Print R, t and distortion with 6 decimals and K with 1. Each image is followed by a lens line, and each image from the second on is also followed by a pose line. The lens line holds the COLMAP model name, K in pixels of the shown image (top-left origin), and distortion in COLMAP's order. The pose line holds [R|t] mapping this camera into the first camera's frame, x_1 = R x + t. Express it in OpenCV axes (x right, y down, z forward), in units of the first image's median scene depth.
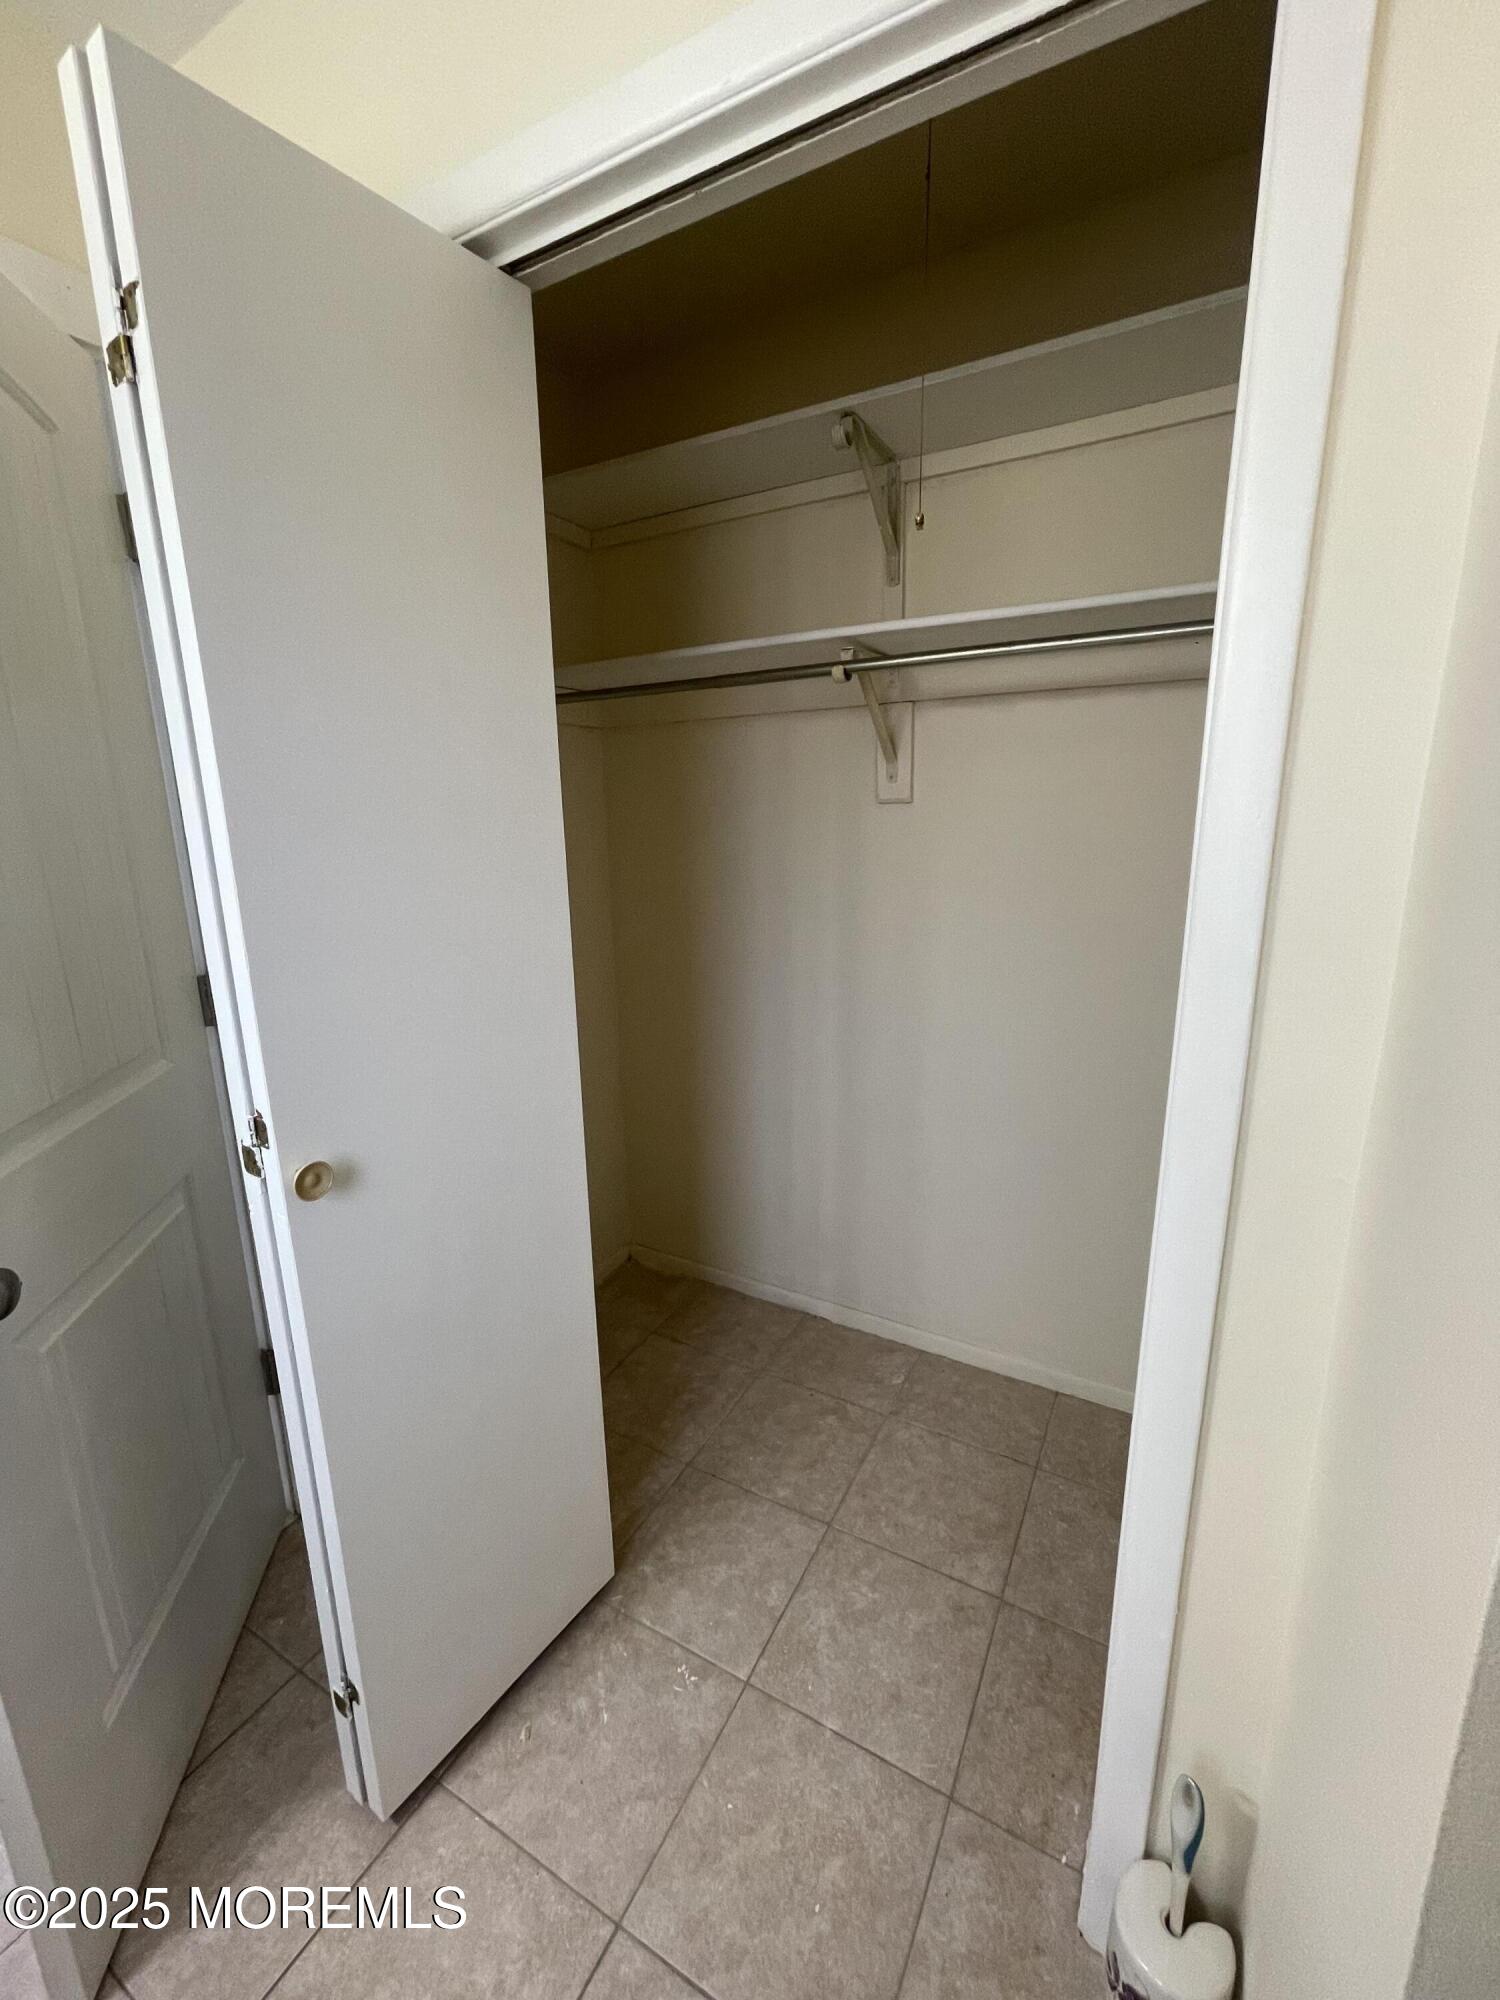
lens RADIAL K [[813.0, 0, 751.1], [0, 813.0, 994.6], [0, 0, 1]] dist [-0.003330, 0.000094]
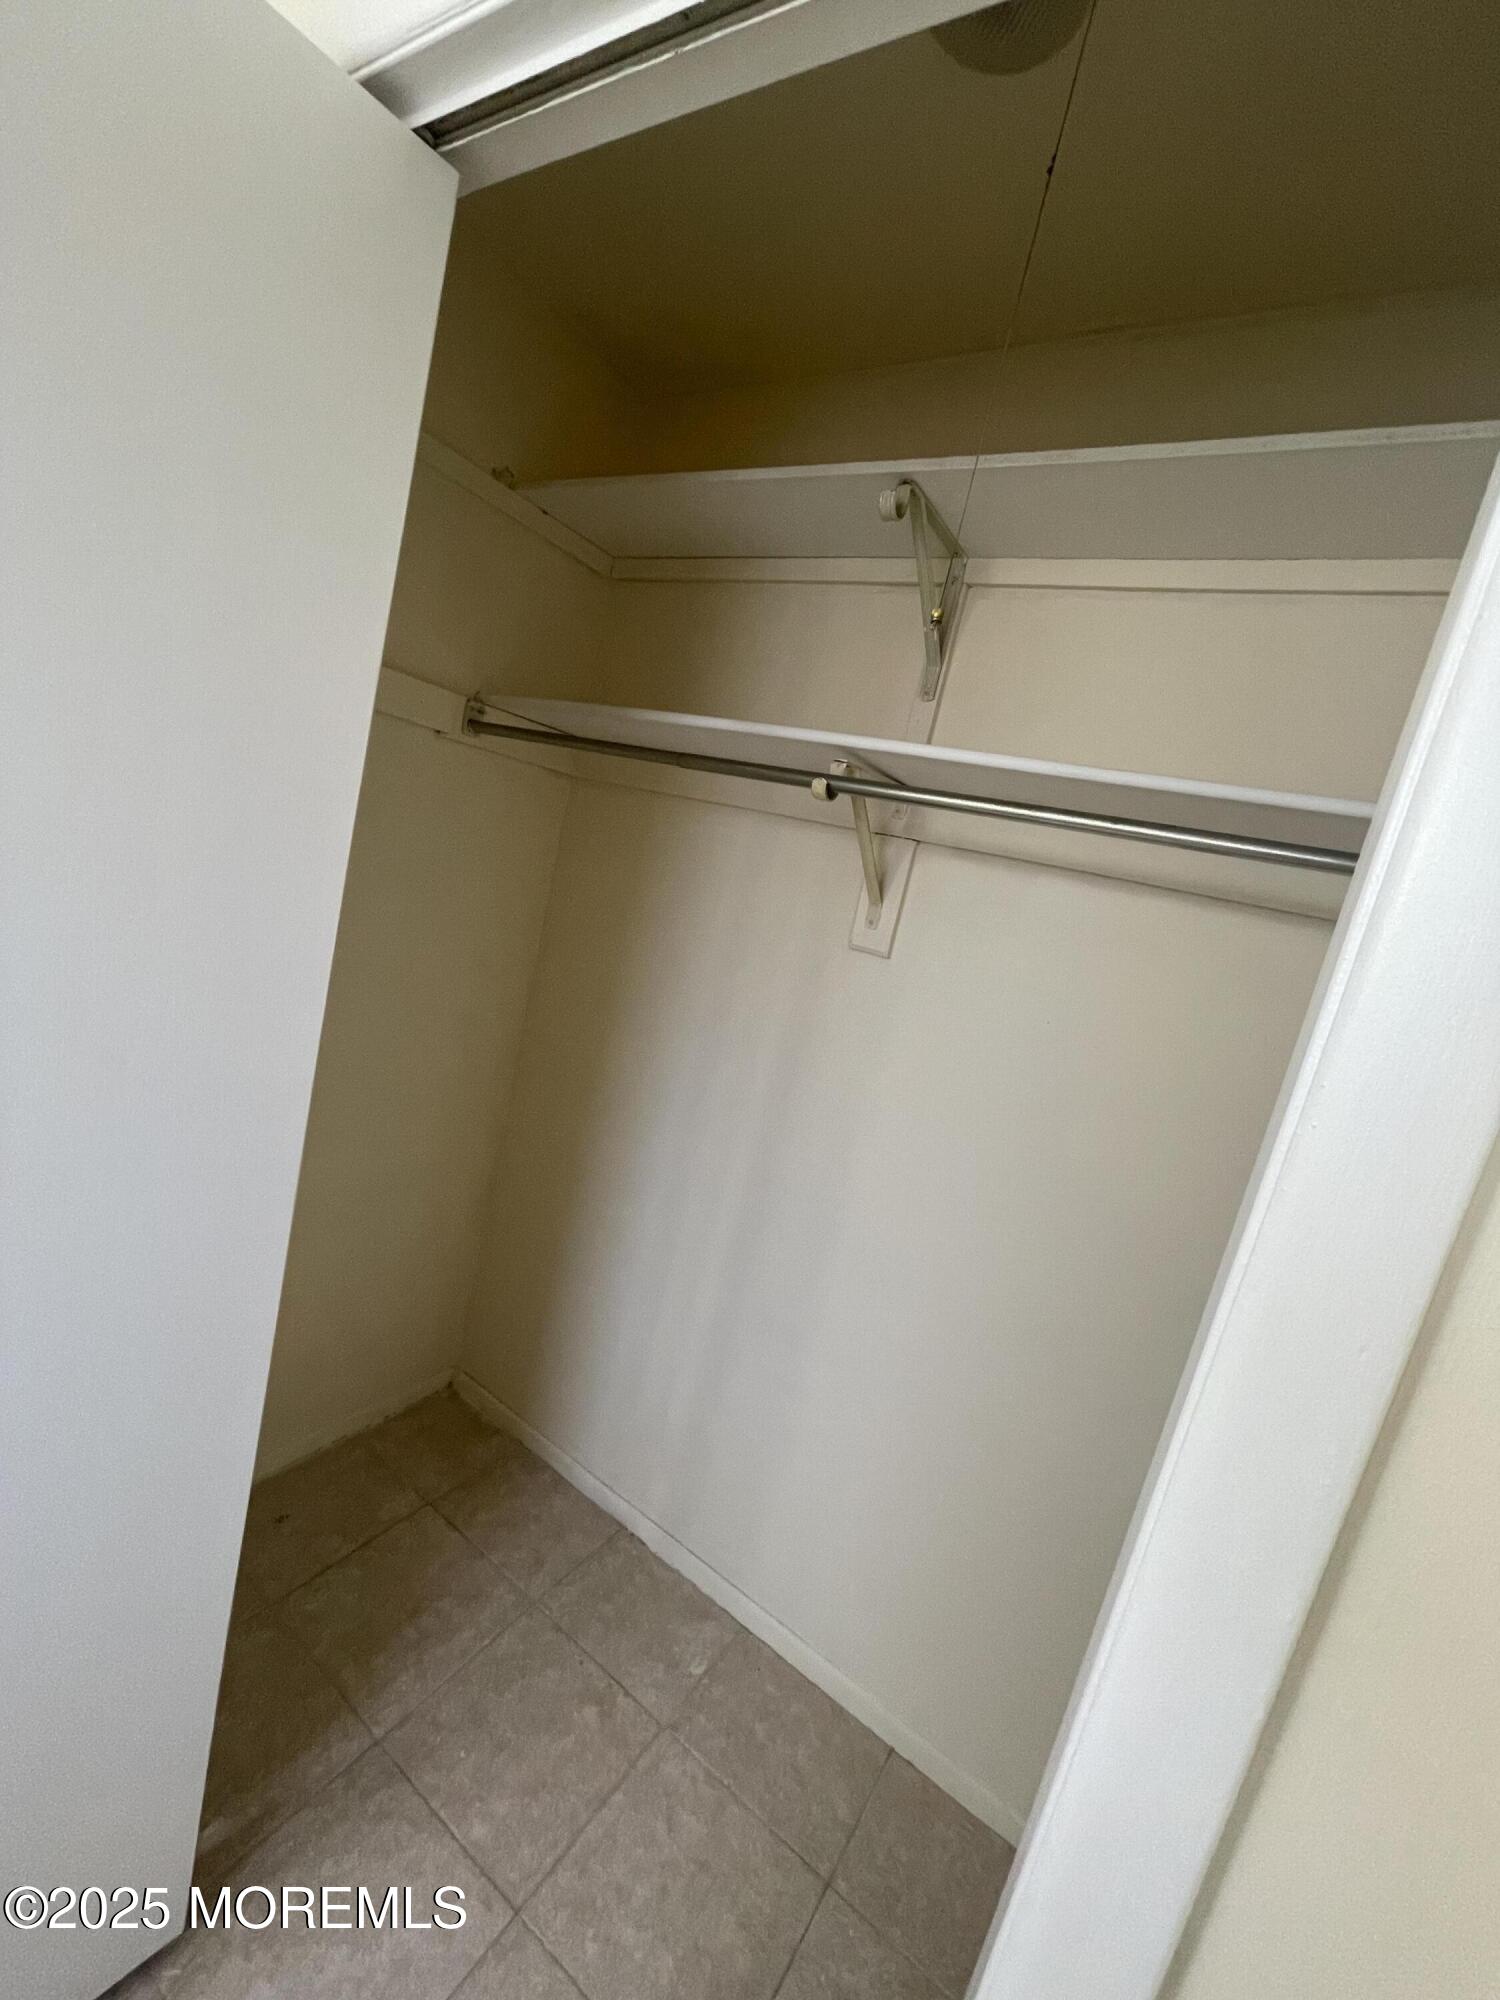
lens RADIAL K [[813.0, 0, 737.4], [0, 813.0, 997.3], [0, 0, 1]] dist [-0.003330, 0.000094]
pose [[0.967345, 0.250993, -0.035307, 0.098035], [-0.252929, 0.964940, -0.070132, -0.113491], [0.016467, 0.076772, 0.996913, 0.211505]]
